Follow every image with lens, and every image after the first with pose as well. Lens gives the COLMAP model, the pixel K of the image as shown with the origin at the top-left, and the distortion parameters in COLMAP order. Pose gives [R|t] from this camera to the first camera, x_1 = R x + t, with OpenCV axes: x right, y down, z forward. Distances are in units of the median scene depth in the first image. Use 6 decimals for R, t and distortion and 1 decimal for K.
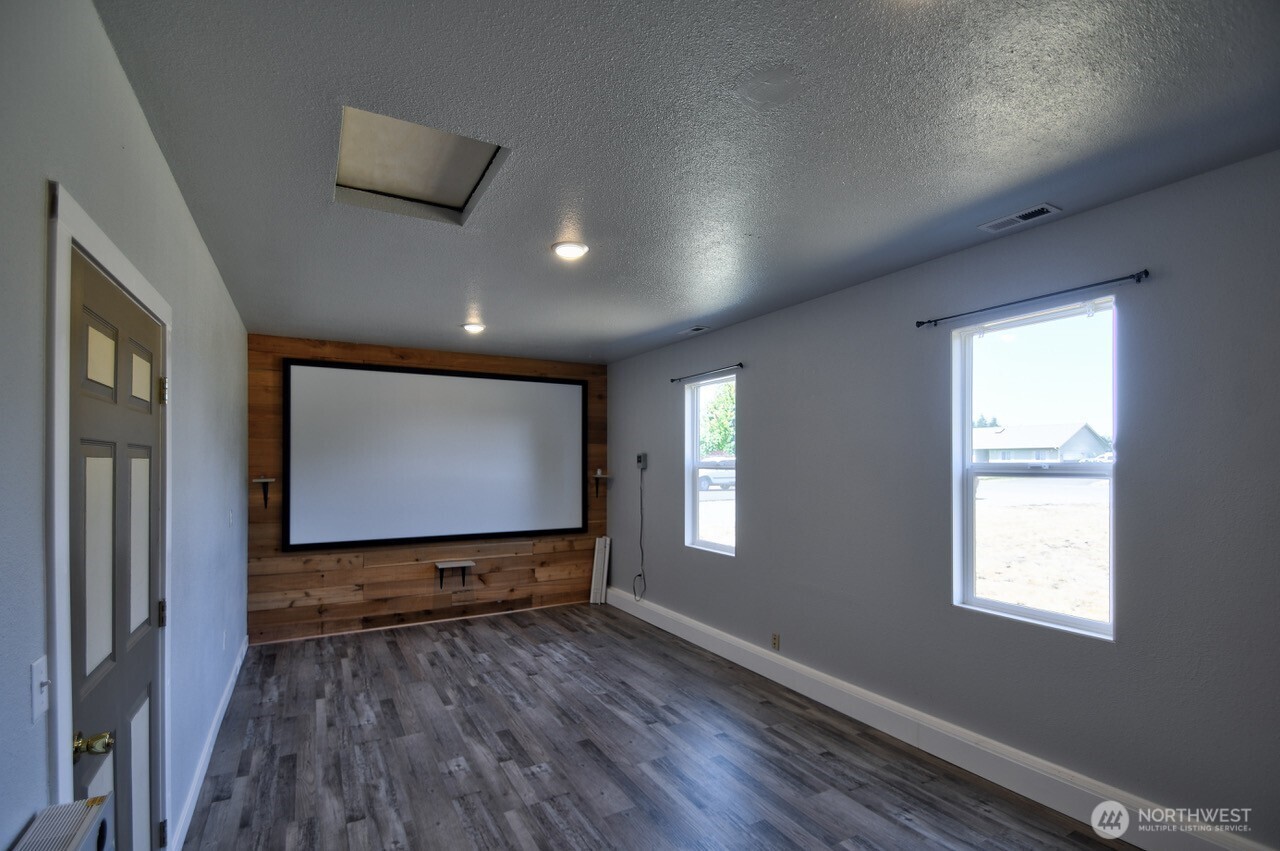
lens RADIAL K [[571.0, 0, 634.5], [0, 571.0, 452.6], [0, 0, 1]] dist [0.014552, -0.018215]
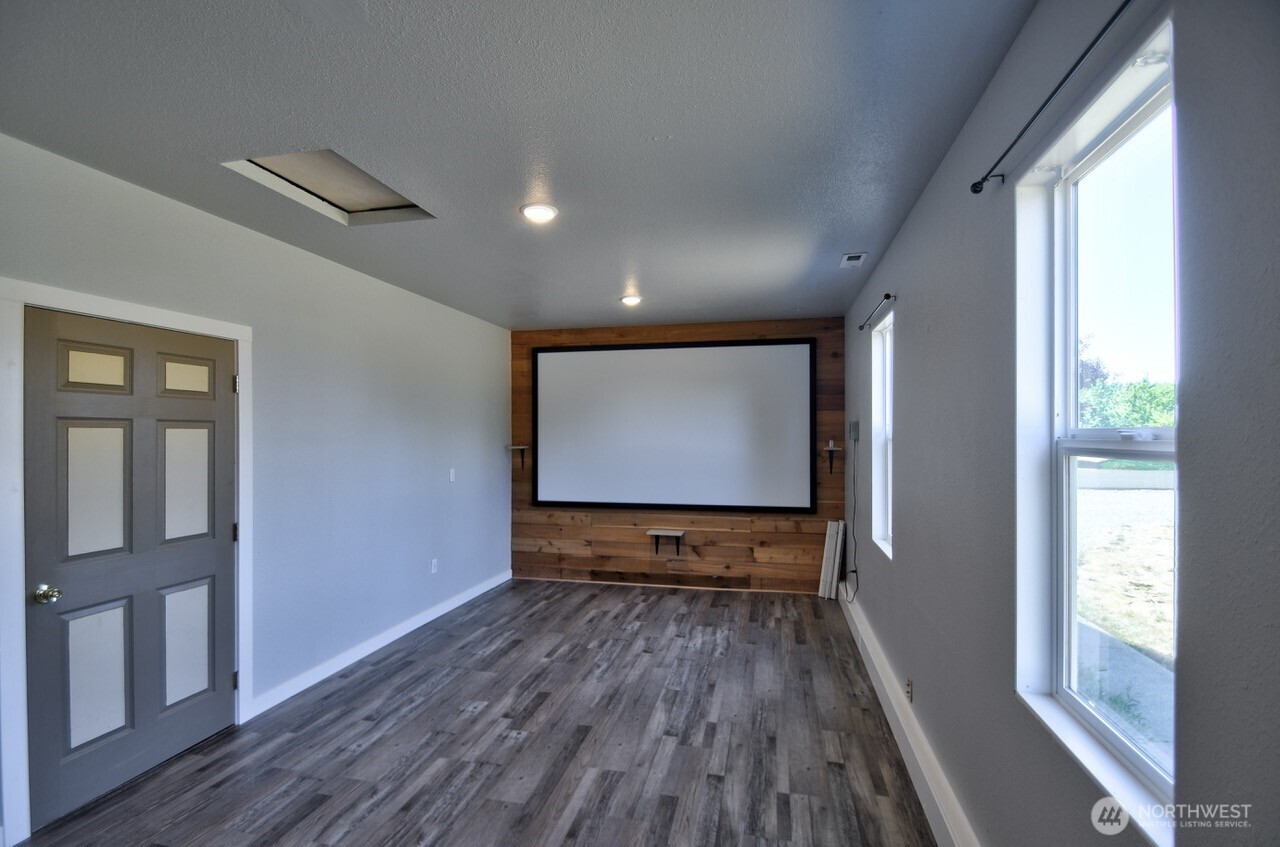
lens RADIAL K [[584.7, 0, 640.0], [0, 584.7, 423.5], [0, 0, 1]] dist [0.001515, -0.000460]
pose [[0.755727, -0.013261, -0.654752, 0.368652], [0.012327, 0.999906, -0.006024, 0.007031], [0.654771, -0.003519, 0.755819, 0.198614]]
